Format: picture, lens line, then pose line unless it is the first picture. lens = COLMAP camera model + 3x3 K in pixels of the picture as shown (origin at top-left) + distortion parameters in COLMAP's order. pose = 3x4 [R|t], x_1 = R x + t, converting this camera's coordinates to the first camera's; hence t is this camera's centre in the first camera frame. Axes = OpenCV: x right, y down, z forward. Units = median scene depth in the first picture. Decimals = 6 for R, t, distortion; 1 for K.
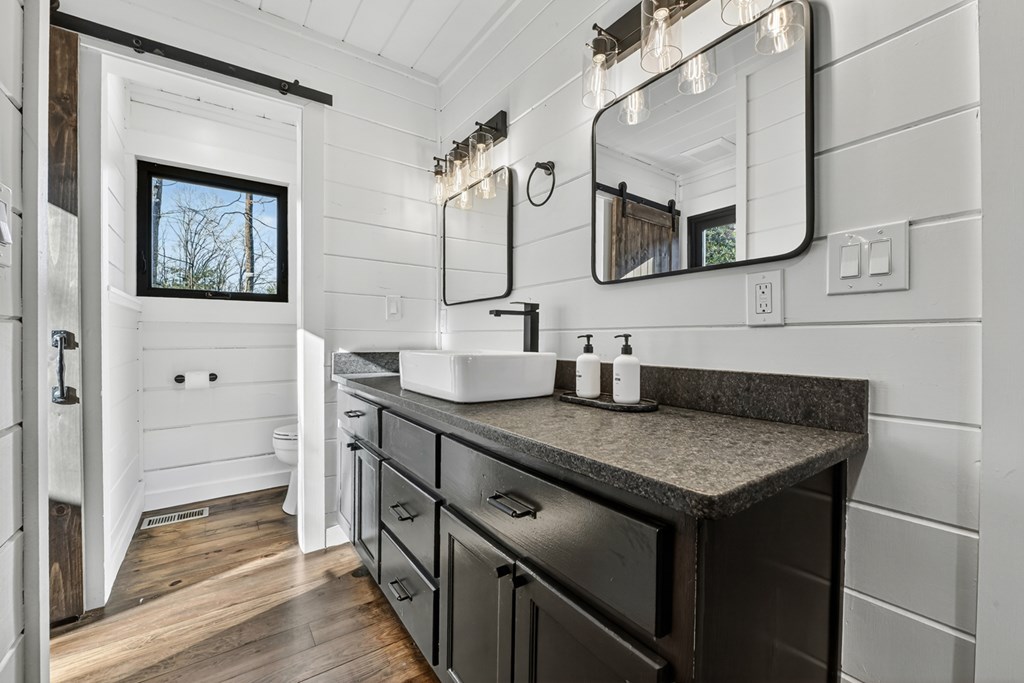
lens RADIAL K [[406.9, 0, 515.4], [0, 406.9, 344.3], [0, 0, 1]] dist [-0.011933, -0.000073]
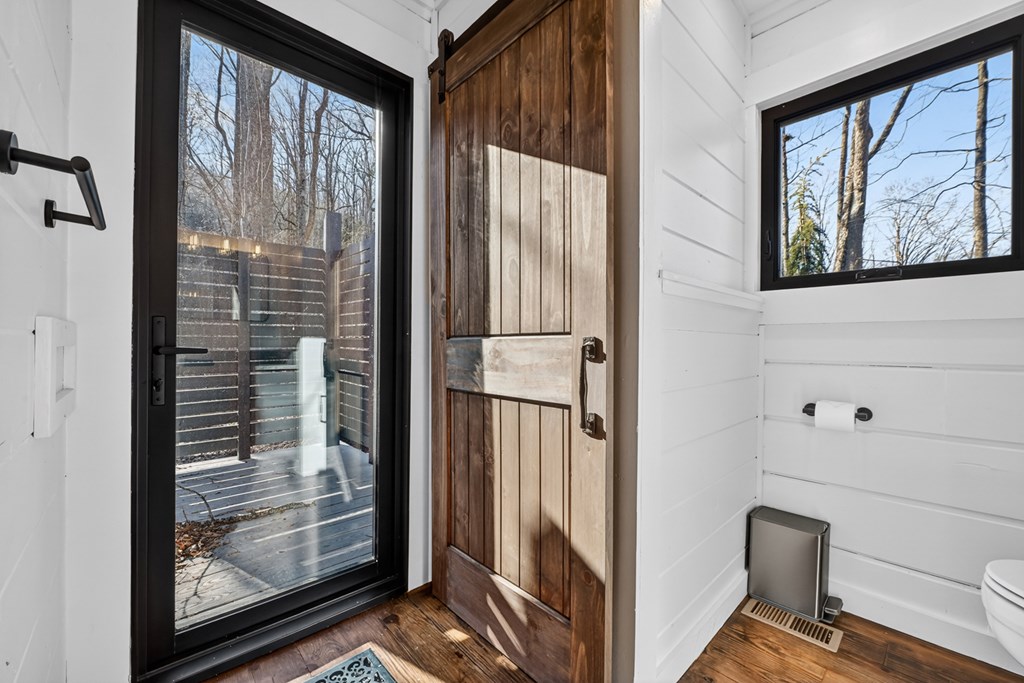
lens RADIAL K [[406.9, 0, 515.4], [0, 406.9, 344.3], [0, 0, 1]] dist [-0.011933, -0.000073]
pose [[0.124015, -0.001094, -0.992280, -0.267201], [-0.021720, 0.999757, -0.003817, -0.009830], [0.992043, 0.022025, 0.123961, 0.502925]]
